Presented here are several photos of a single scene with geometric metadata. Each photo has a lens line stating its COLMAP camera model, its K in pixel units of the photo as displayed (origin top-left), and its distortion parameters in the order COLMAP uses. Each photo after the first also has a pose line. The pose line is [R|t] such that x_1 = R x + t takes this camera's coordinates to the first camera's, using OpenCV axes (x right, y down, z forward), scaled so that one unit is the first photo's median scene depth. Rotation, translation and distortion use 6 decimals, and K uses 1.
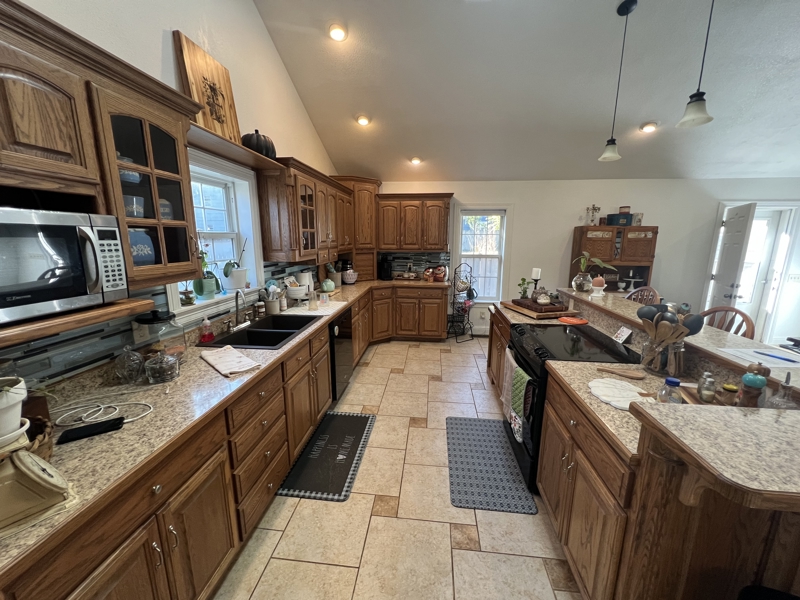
lens RADIAL K [[320.3, 0, 399.4], [0, 320.3, 300.8], [0, 0, 1]] dist [0.000513, 0.000118]
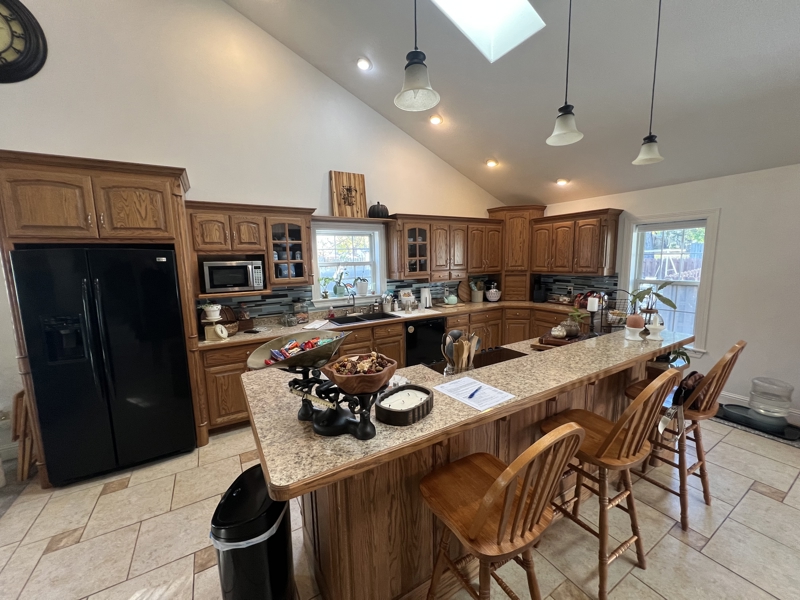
lens RADIAL K [[320.3, 0, 403.0], [0, 320.3, 300.4], [0, 0, 1]] dist [0.000513, 0.000118]
pose [[0.605702, 0.087328, -0.790885, 0.664203], [-0.131890, 0.991228, 0.008442, -0.030407], [0.784685, 0.099196, 0.611907, 0.074391]]
